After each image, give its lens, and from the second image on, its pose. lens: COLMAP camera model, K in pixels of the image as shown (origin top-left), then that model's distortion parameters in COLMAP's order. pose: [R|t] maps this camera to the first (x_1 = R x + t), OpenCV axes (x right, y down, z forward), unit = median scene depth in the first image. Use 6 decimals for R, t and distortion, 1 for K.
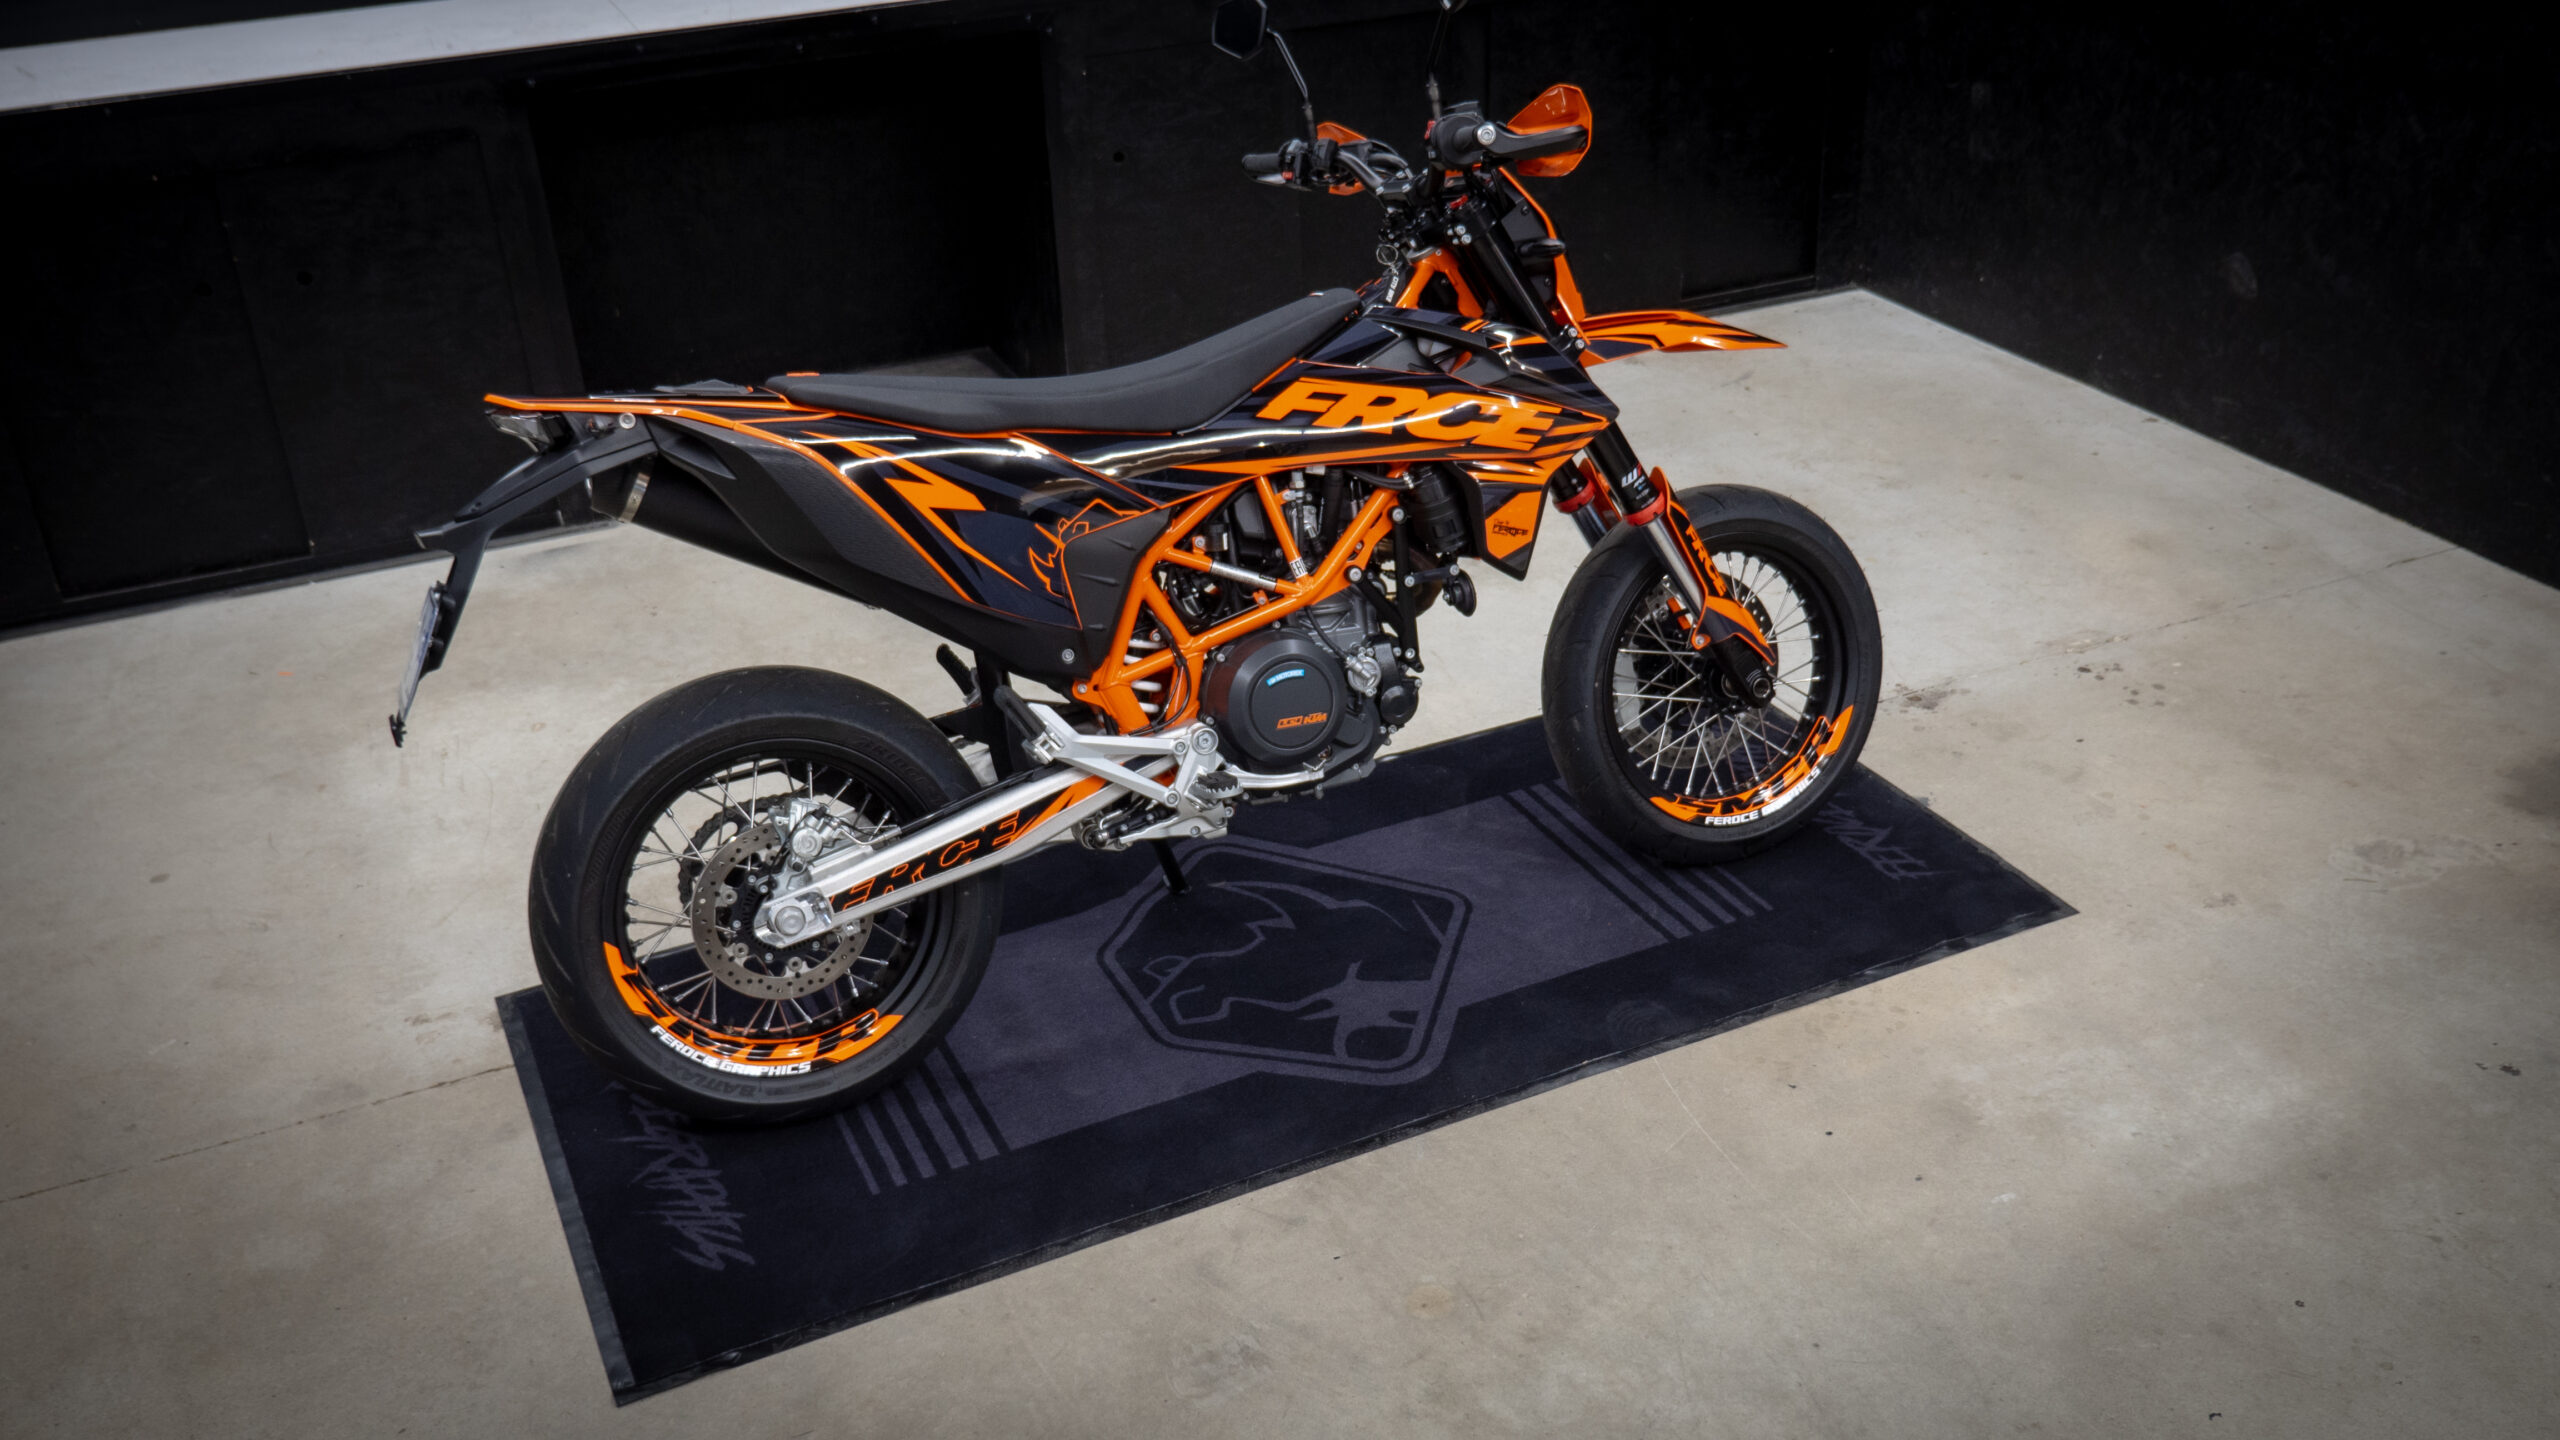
lens RADIAL K [[2268.6, 0, 1280.0], [0, 2268.6, 720.0], [0, 0, 1]] dist [-0.002504, -0.001805]
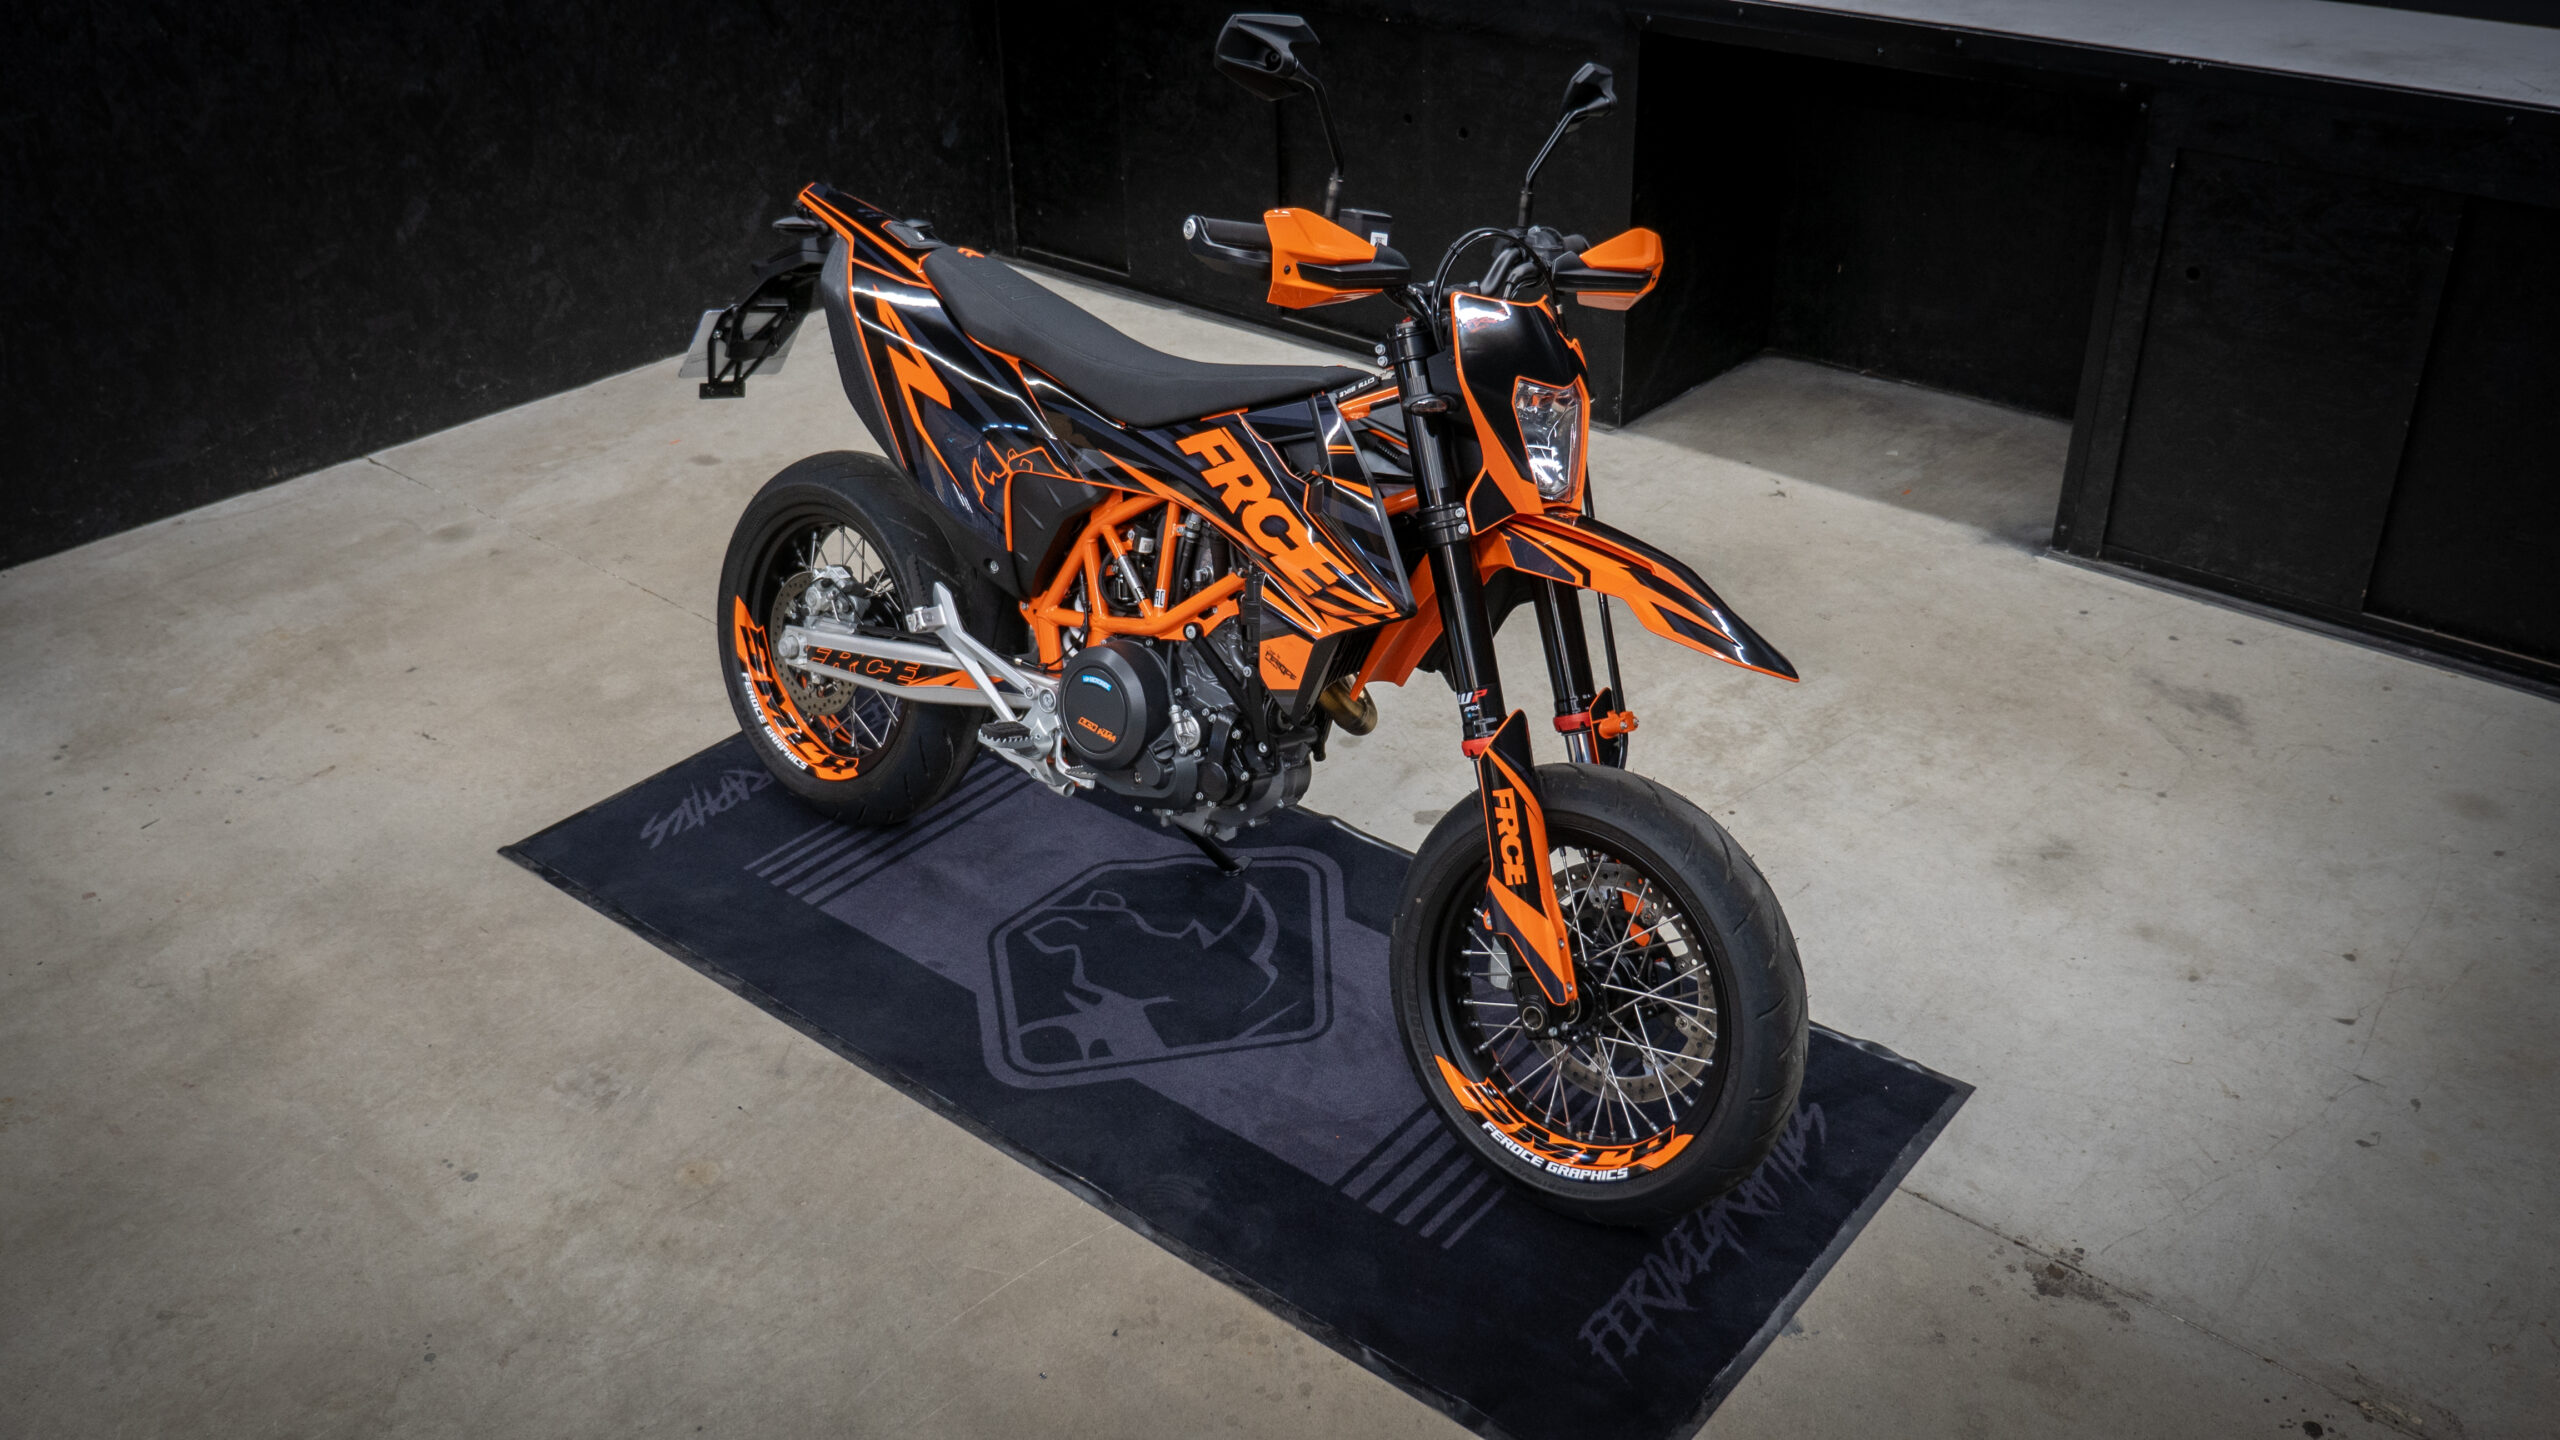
lens RADIAL K [[2161.8, 0, 1280.0], [0, 2161.8, 720.0], [0, 0, 1]] dist [-0.009239, -0.001034]
pose [[0.431449, 0.478643, -0.764691, 0.791331], [-0.428863, 0.854560, 0.292924, -0.325462], [0.793680, 0.201566, 0.573971, 0.507244]]
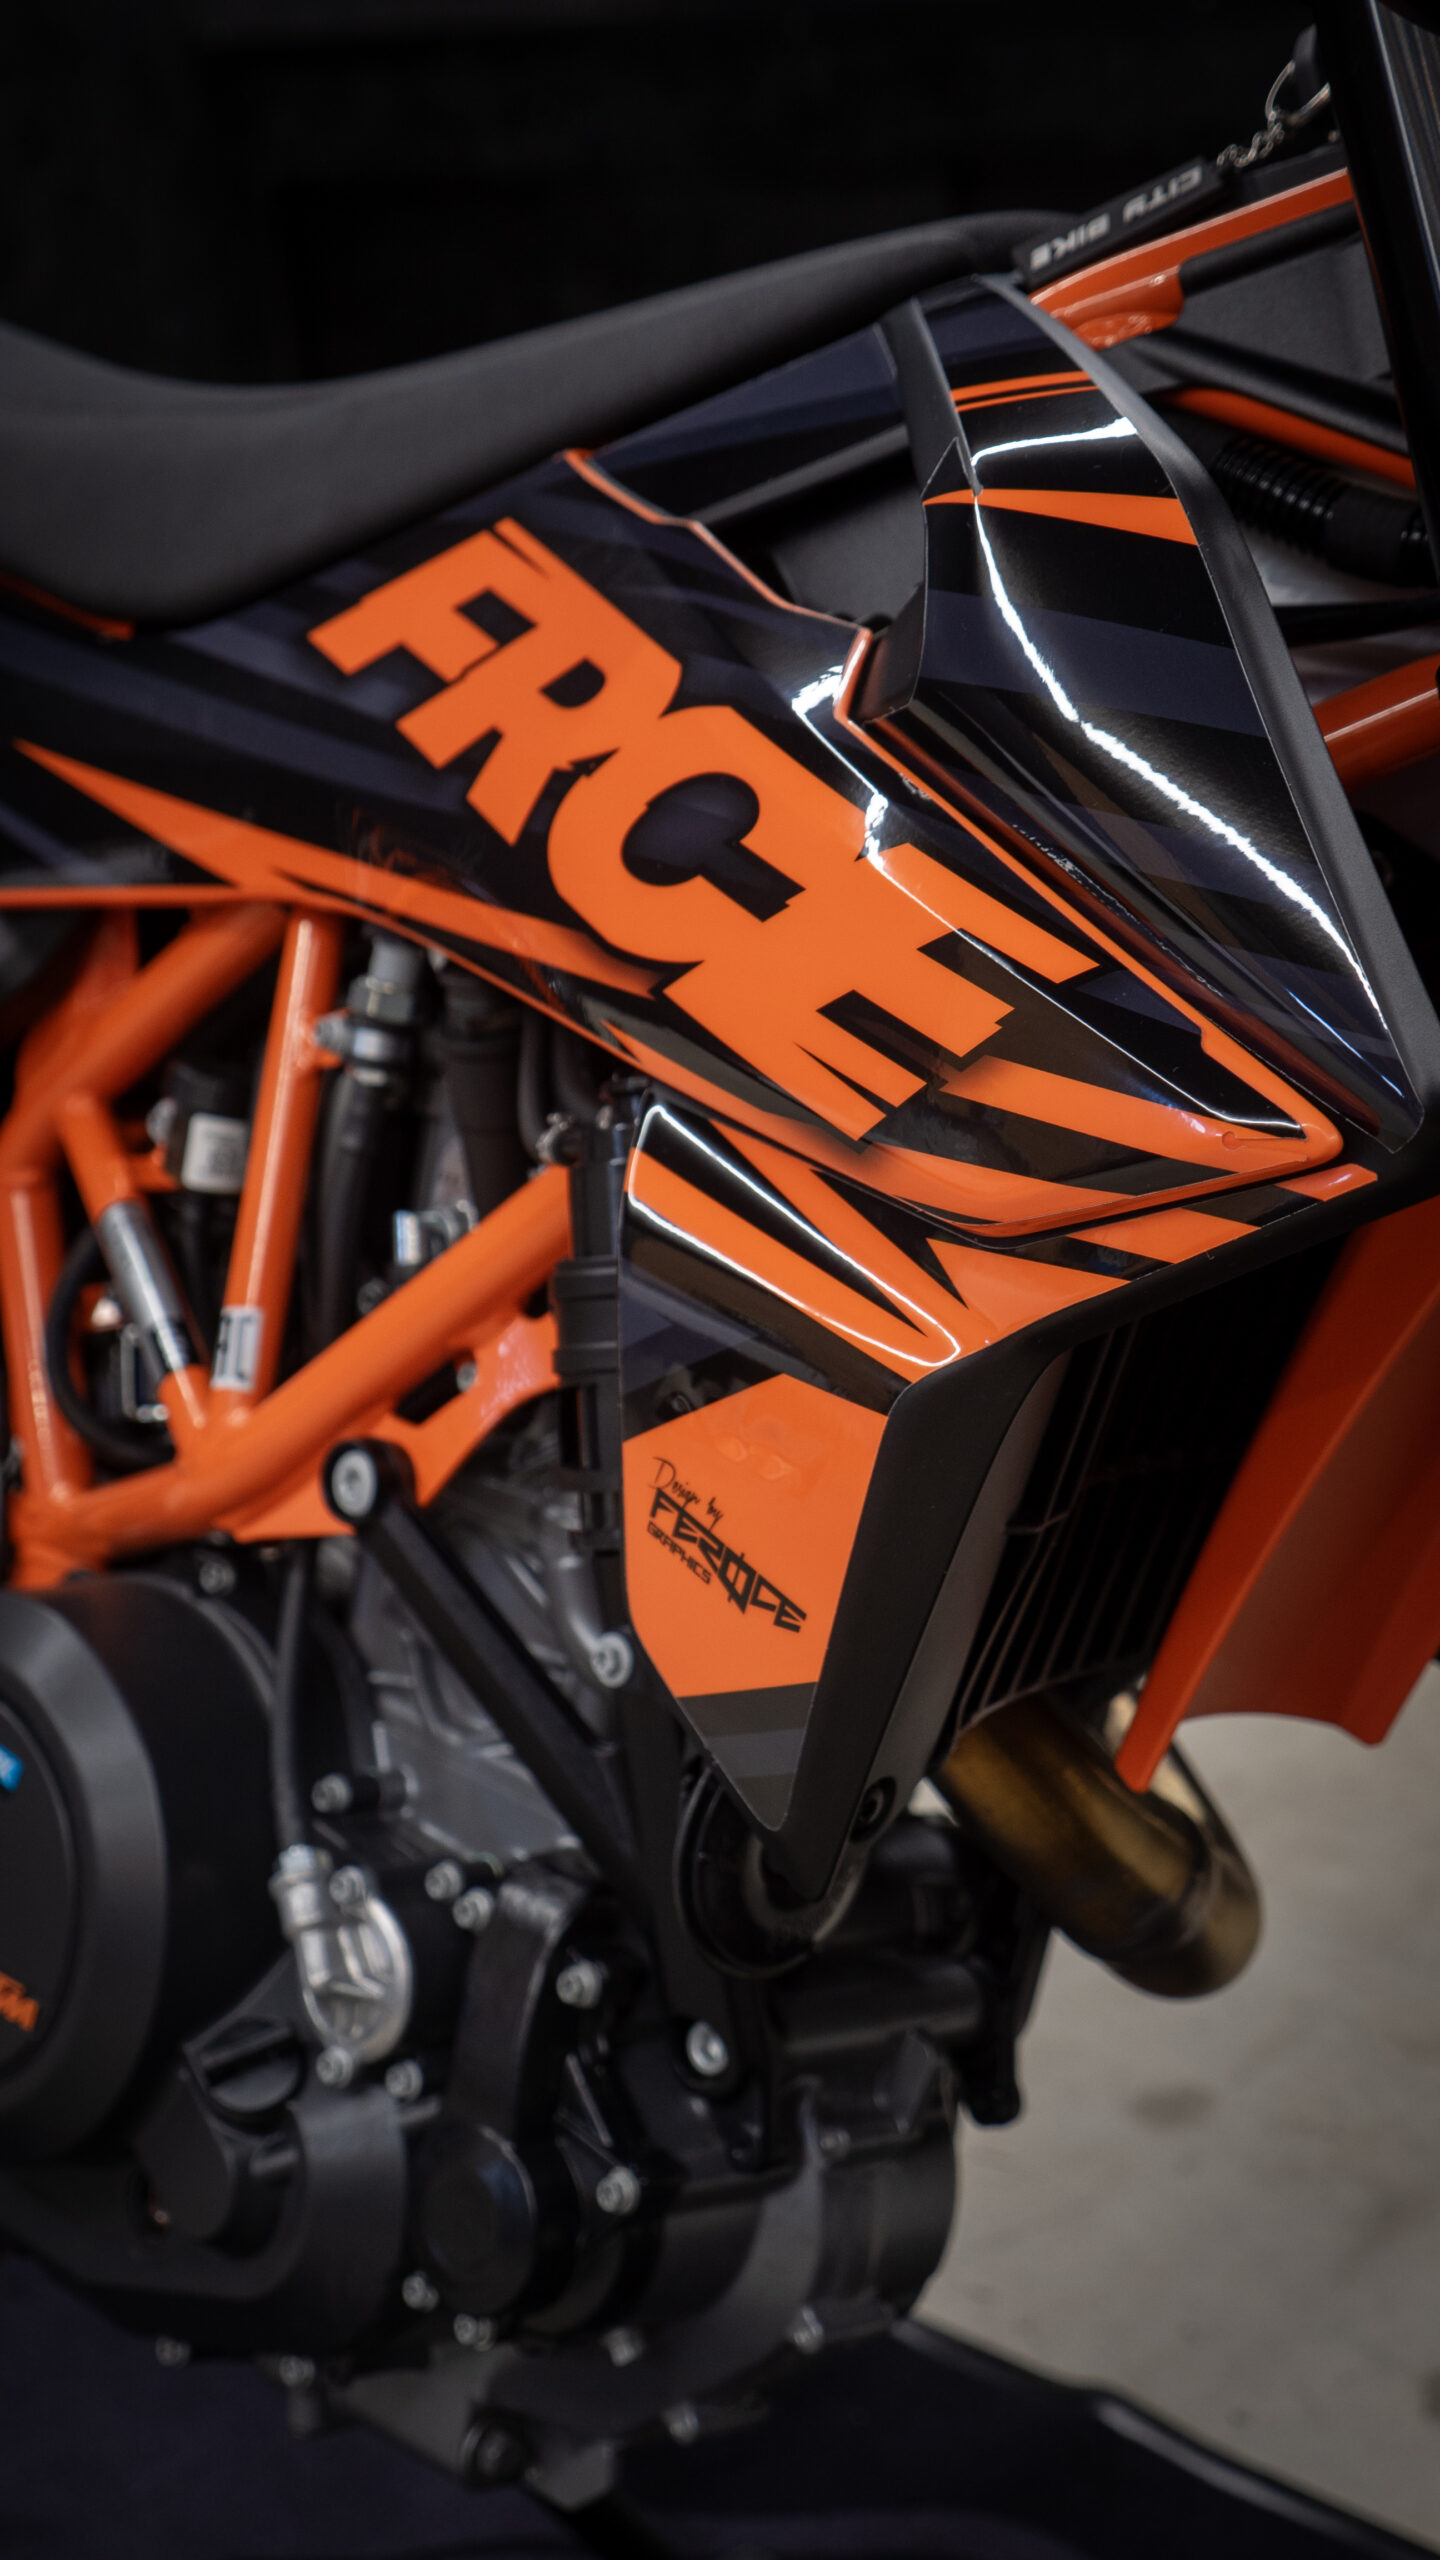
lens RADIAL K [[4068.5, 0, 720.0], [0, 4068.5, 1280.0], [0, 0, 1]] dist [0.013493, 0.105519]
pose [[0.363623, 0.298092, -0.882564, 0.370176], [-0.403781, 0.904227, 0.139048, -0.147197], [0.839488, 0.305801, 0.449162, 0.865473]]
